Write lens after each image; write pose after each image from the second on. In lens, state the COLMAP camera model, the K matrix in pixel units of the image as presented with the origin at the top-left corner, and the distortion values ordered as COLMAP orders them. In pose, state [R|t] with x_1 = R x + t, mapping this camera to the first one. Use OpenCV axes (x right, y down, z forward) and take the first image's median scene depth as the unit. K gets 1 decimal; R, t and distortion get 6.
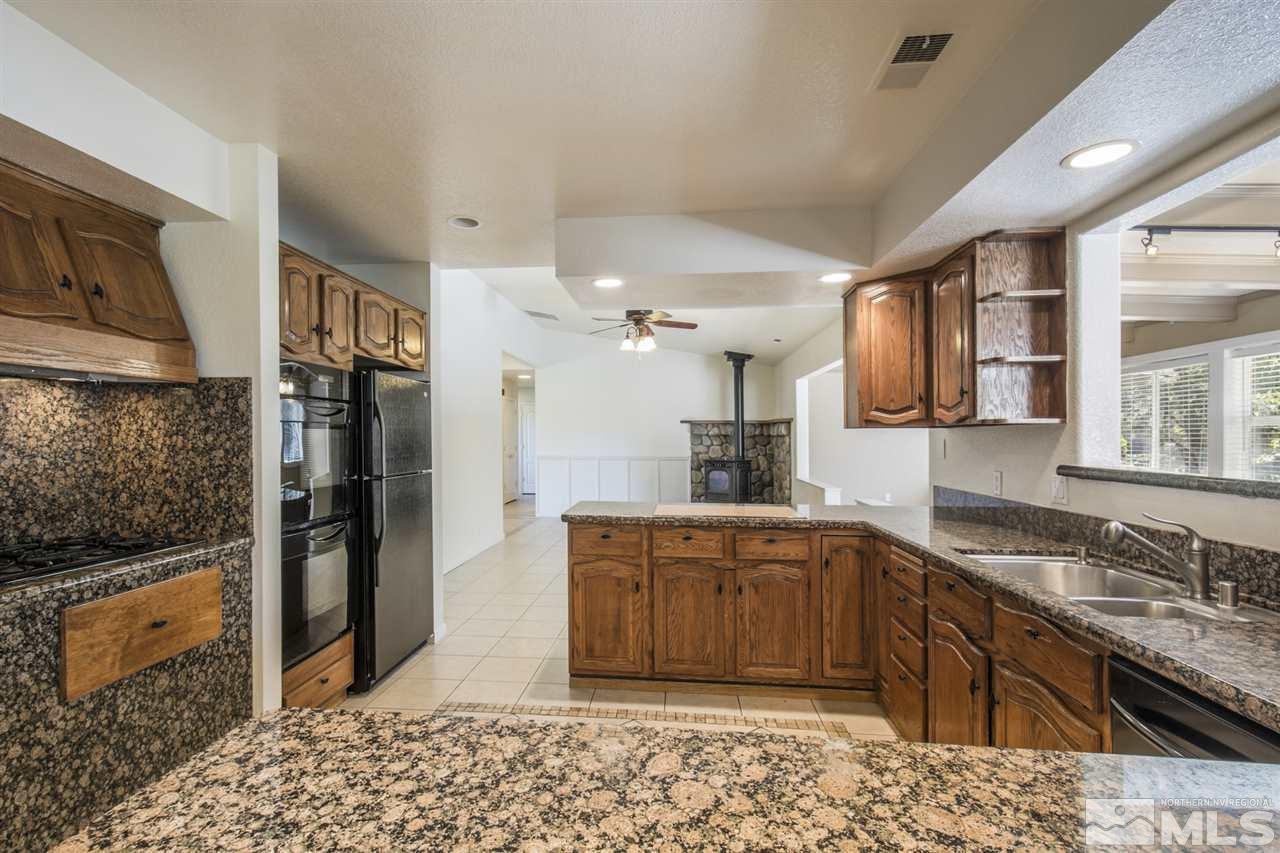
lens RADIAL K [[627.8, 0, 703.2], [0, 627.8, 436.4], [0, 0, 1]] dist [0.009158, 0.000443]
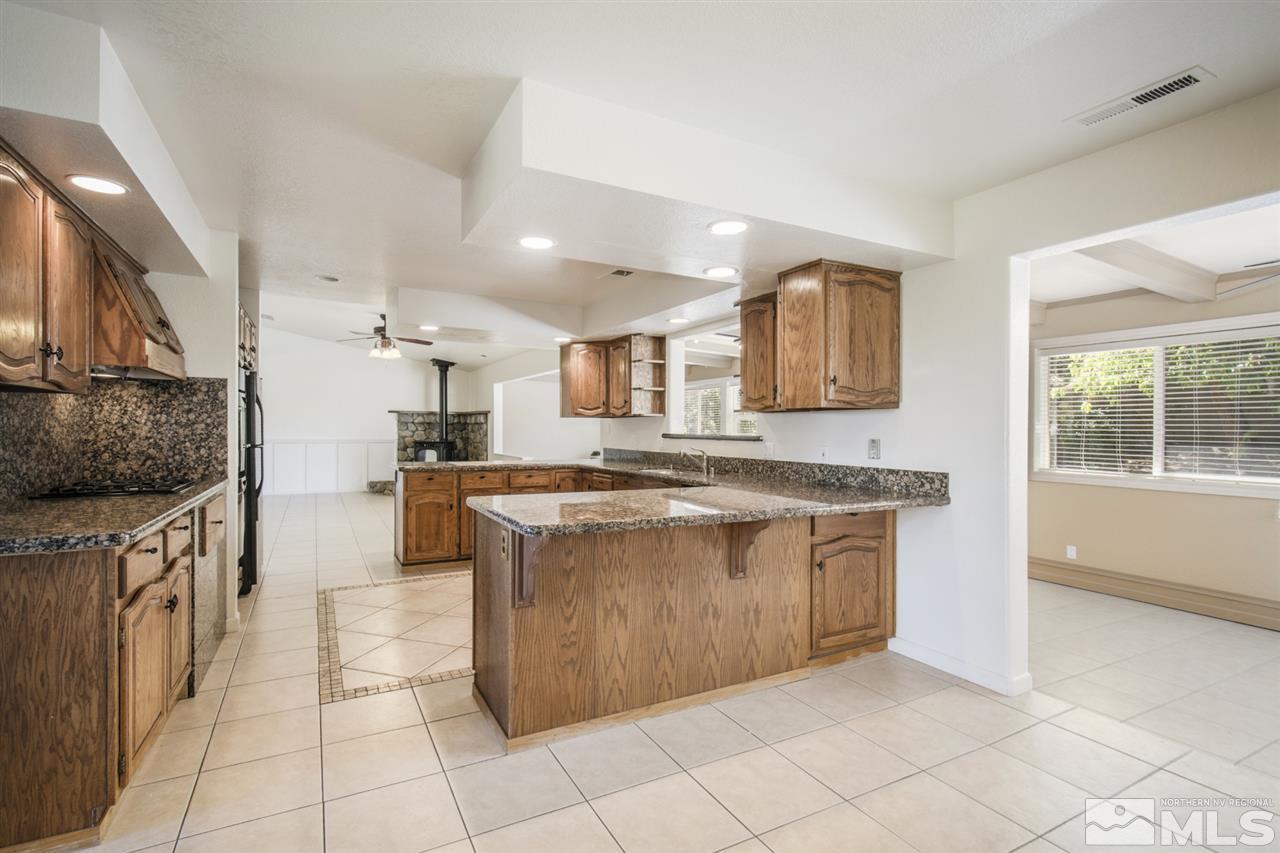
lens RADIAL K [[627.8, 0, 635.6], [0, 627.8, 426.1], [0, 0, 1]] dist [0.009158, 0.000443]
pose [[0.873439, 0.010521, 0.486820, -0.562689], [-0.007758, 0.999940, -0.007692, 0.029235], [-0.486872, 0.002942, 0.873468, -0.846512]]
